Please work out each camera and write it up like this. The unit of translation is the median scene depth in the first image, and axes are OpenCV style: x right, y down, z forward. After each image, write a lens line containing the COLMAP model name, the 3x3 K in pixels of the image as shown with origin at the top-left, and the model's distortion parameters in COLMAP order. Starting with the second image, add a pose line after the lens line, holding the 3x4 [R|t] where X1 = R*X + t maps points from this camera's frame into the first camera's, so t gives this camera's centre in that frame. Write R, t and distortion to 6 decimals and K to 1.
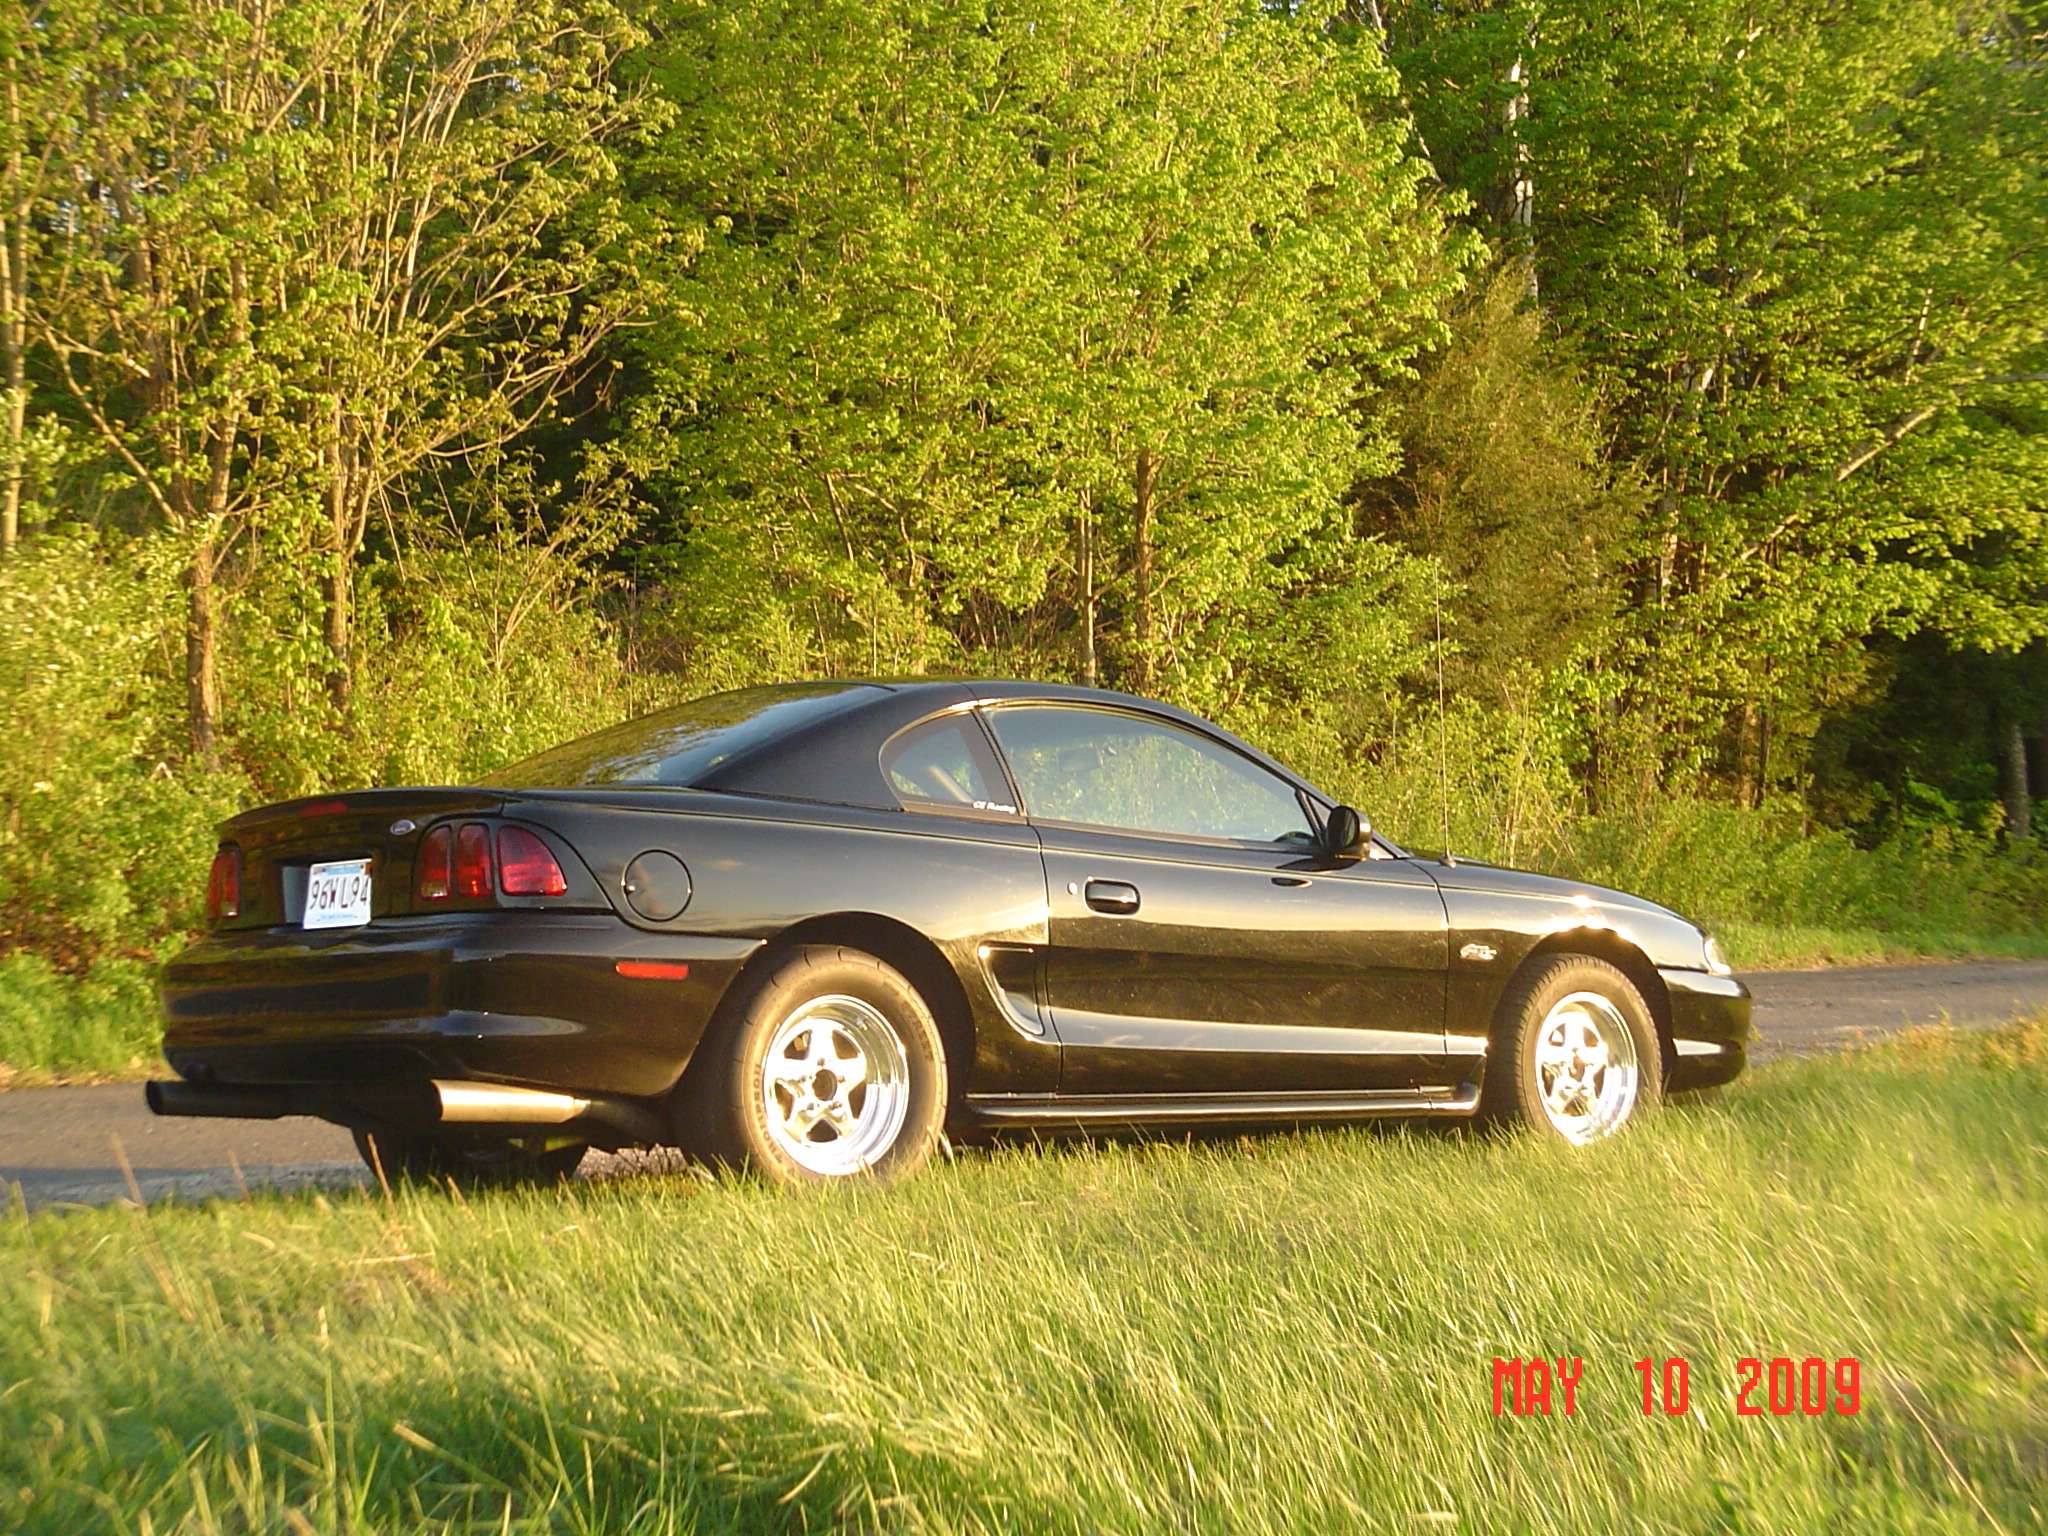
lens RADIAL K [[3711.1, 0, 1025.0], [0, 3711.1, 770.3], [0, 0, 1]] dist [-0.015070, 0.000000]
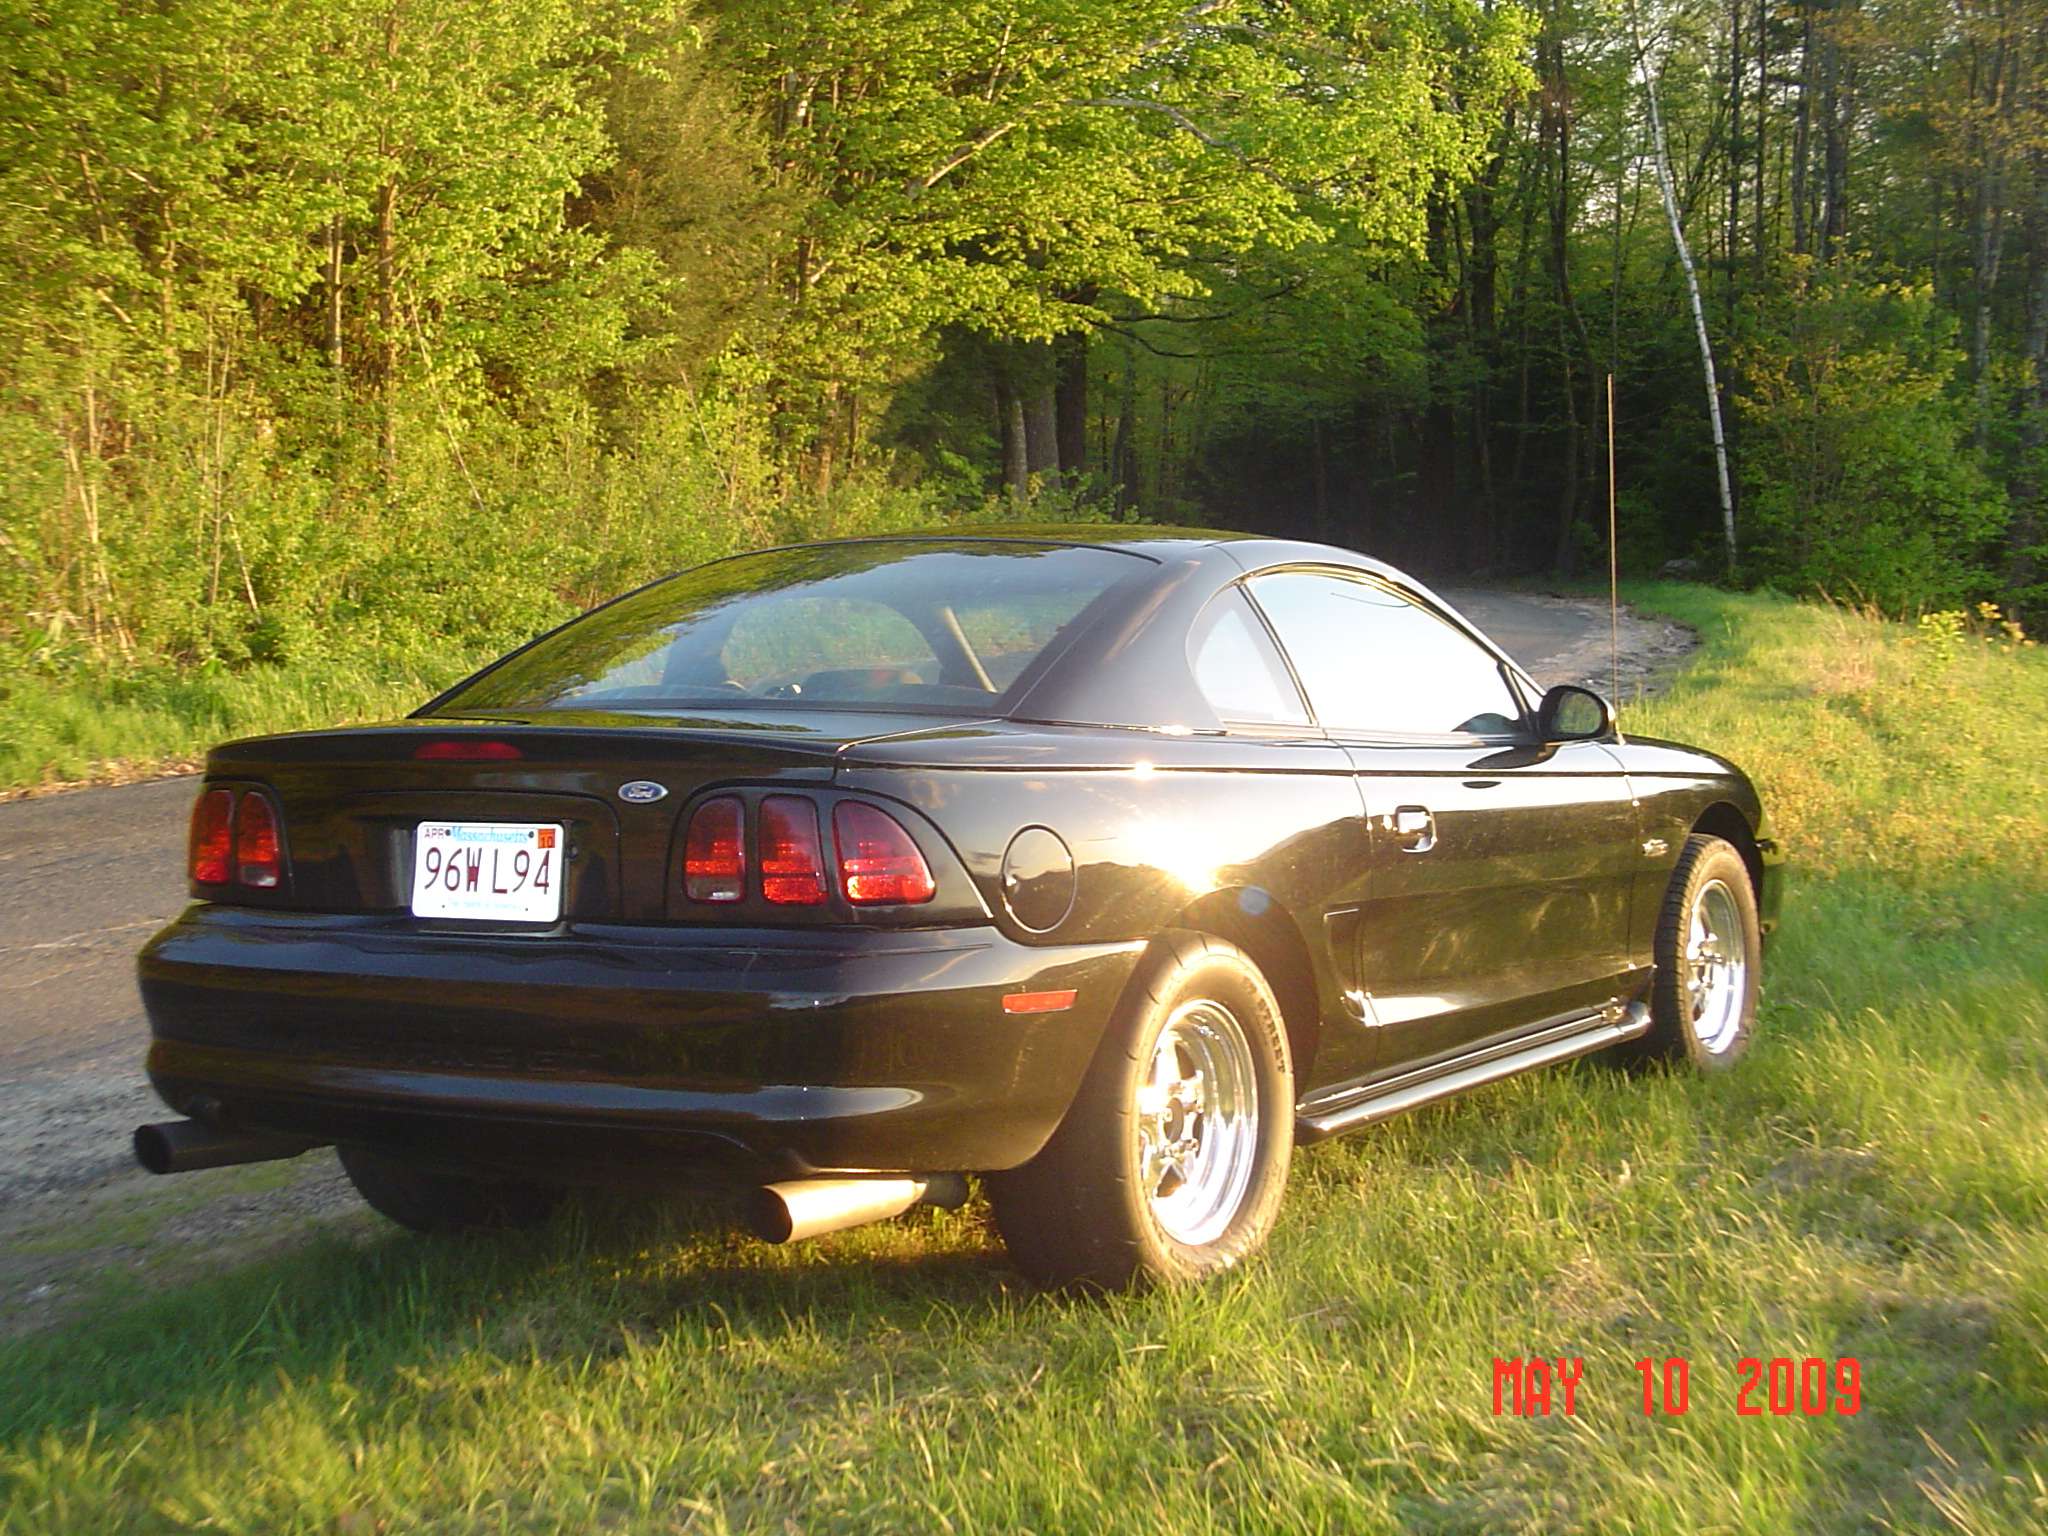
lens RADIAL K [[3177.0, 0, 1022.7], [0, 3177.0, 764.4], [0, 0, 1]] dist [0.010471, 0.000000]
pose [[0.949979, -0.017583, 0.311820, -0.246779], [-0.017413, 0.993879, 0.109091, -0.047574], [-0.311829, -0.109064, 0.943858, 0.371557]]
